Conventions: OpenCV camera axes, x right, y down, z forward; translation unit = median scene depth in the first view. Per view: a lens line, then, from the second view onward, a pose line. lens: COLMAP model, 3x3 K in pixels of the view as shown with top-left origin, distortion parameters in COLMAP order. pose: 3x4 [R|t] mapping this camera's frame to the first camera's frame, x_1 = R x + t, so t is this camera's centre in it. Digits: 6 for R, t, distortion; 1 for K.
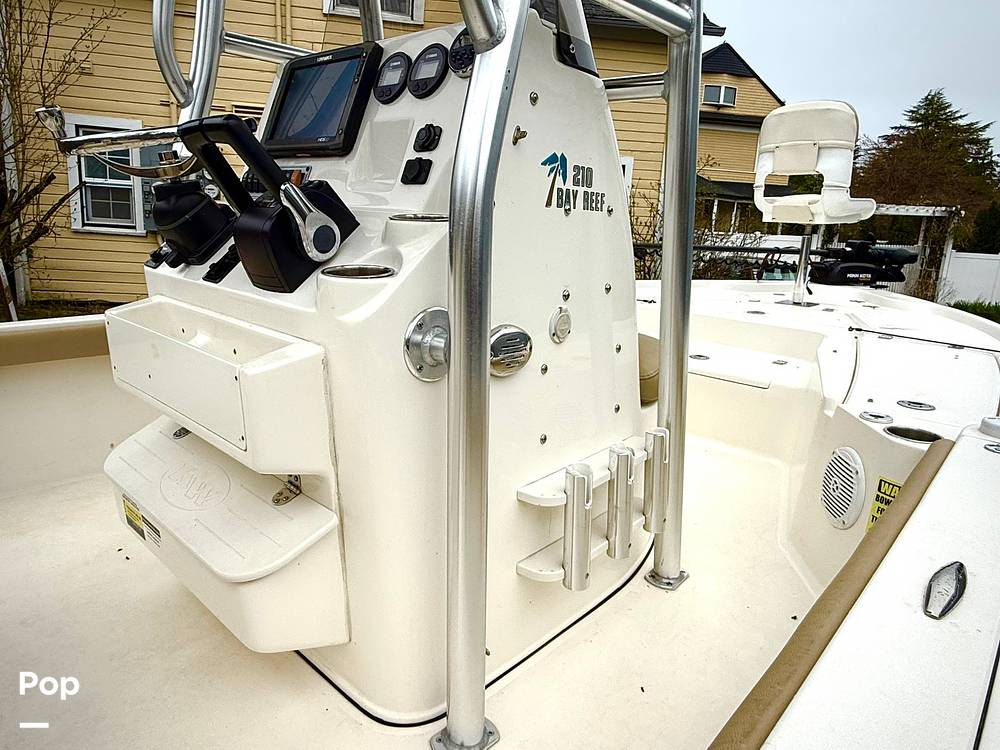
lens RADIAL K [[647.1, 0, 480.5], [0, 647.1, 366.5], [0, 0, 1]] dist [-0.016801, 0.011082]
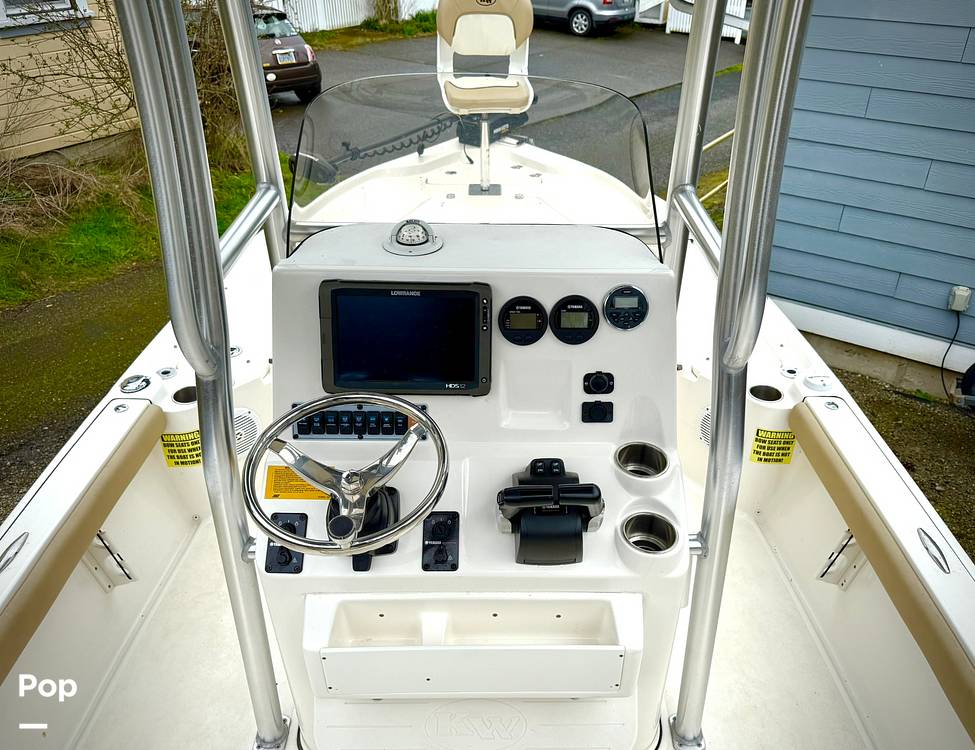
lens RADIAL K [[782.1, 0, 495.7], [0, 782.1, 372.0], [0, 0, 1]] dist [0.054634, -0.071860]
pose [[0.712473, -0.400882, 0.575913, -0.907594], [0.193747, 0.901222, 0.387635, -0.847615], [-0.674422, -0.164598, 0.719766, 0.093360]]
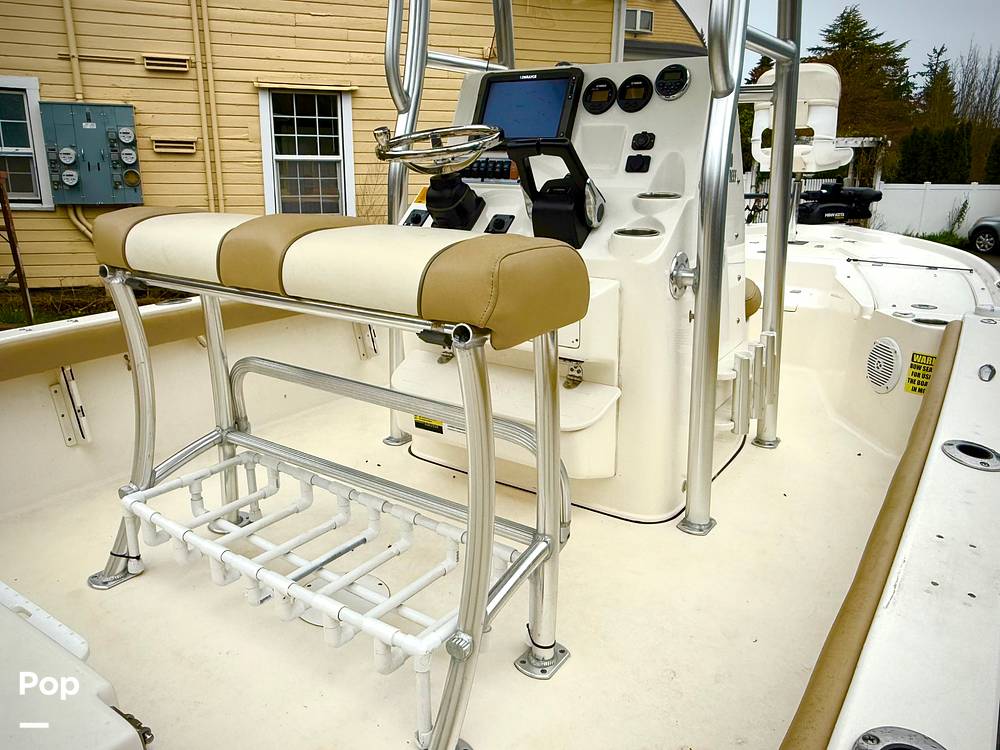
lens RADIAL K [[730.6, 0, 481.9], [0, 730.6, 383.6], [0, 0, 1]] dist [0.004107, -0.011475]
pose [[0.987807, -0.083221, 0.131575, -0.640505], [0.074653, 0.994835, 0.068774, 0.056104], [-0.136619, -0.058113, 0.988918, -0.588803]]
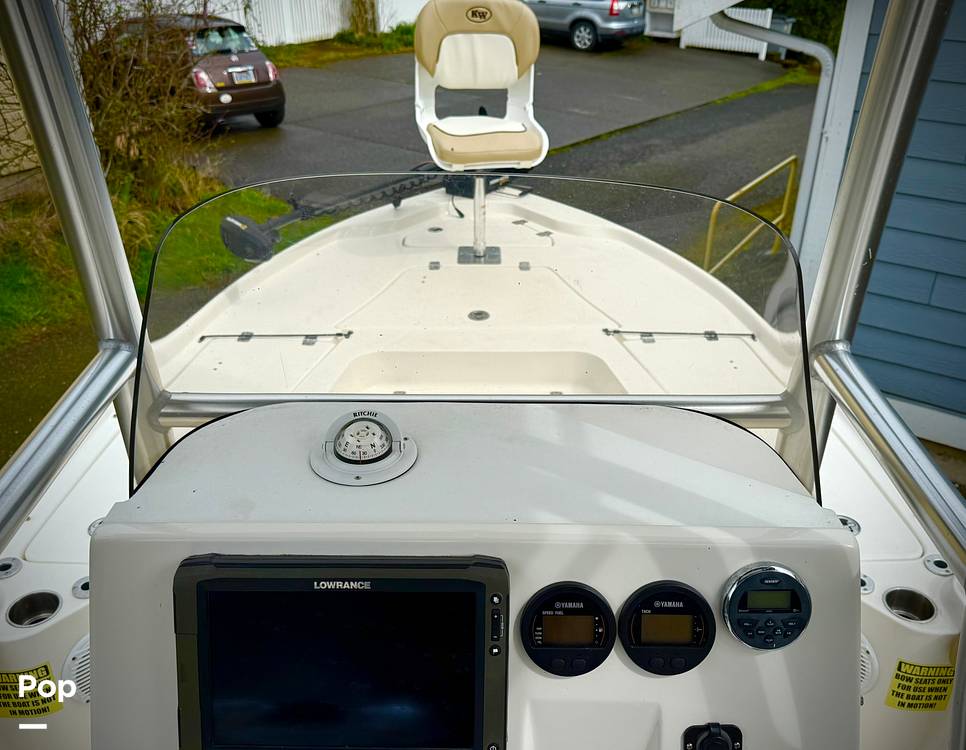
lens RADIAL K [[888.8, 0, 486.0], [0, 888.8, 378.9], [0, 0, 1]] dist [0.022464, 0.000000]
pose [[0.712770, -0.370569, 0.595514, -0.540879], [0.191016, 0.919503, 0.343550, -0.887682], [-0.674886, -0.131120, 0.726179, 0.508207]]
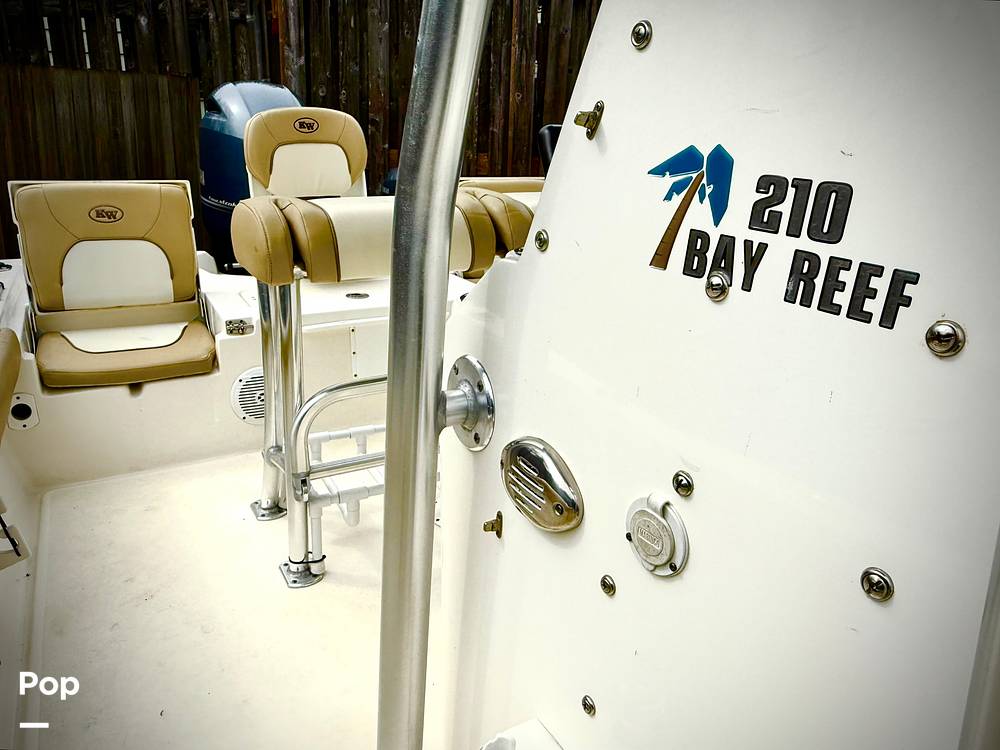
lens RADIAL K [[730.6, 0, 475.6], [0, 730.6, 362.8], [0, 0, 1]] dist [0.004107, -0.011475]
pose [[-0.308391, 0.239370, -0.920650, 0.566319], [-0.274625, 0.904210, 0.327087, -0.287483], [0.910756, 0.353705, -0.213114, 0.917015]]
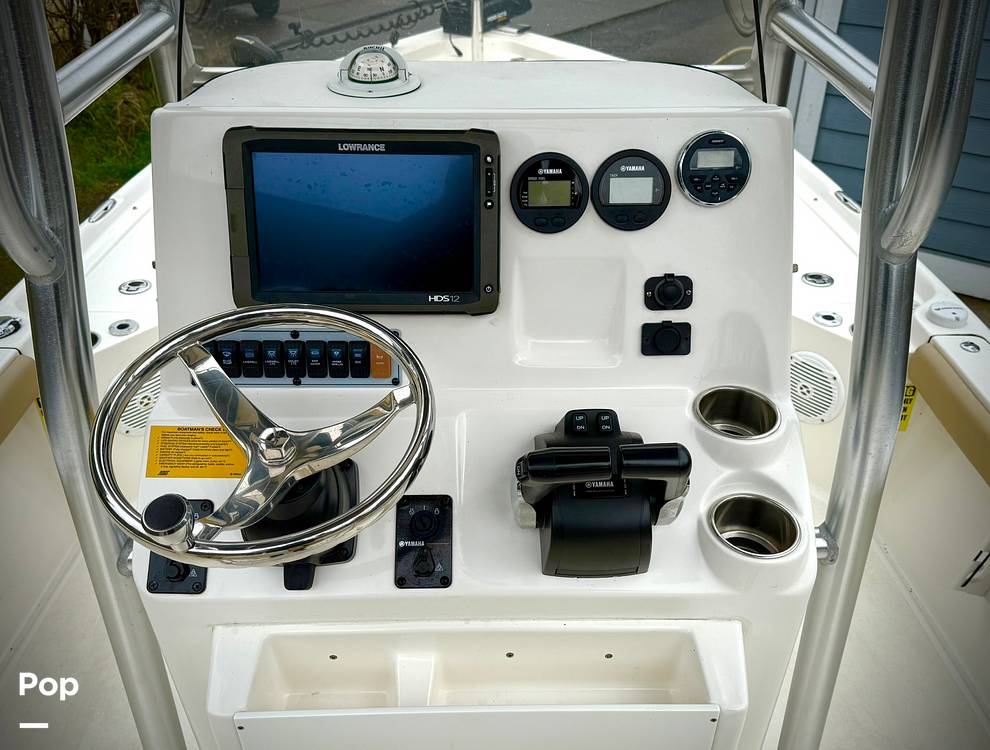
lens RADIAL K [[892.1, 0, 485.3], [0, 892.1, 380.5], [0, 0, 1]] dist [0.096953, -0.072287]
pose [[0.710263, -0.430752, 0.556758, -0.754460], [0.205023, 0.883216, 0.421775, -0.657454], [-0.673418, -0.185423, 0.715630, 0.337705]]
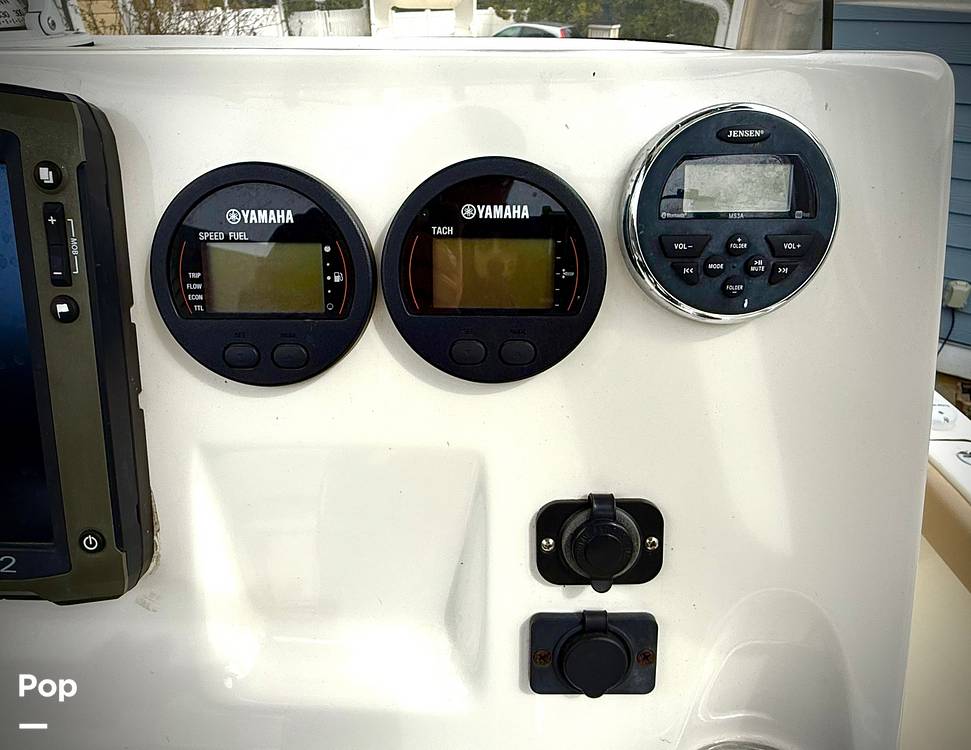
lens RADIAL K [[631.4, 0, 465.2], [0, 631.4, 359.9], [0, 0, 1]] dist [-0.003069, -0.003914]
pose [[0.721618, -0.397191, 0.567016, -0.219268], [0.197459, 0.903107, 0.381323, -0.477596], [-0.663534, -0.163207, 0.730127, 0.752495]]
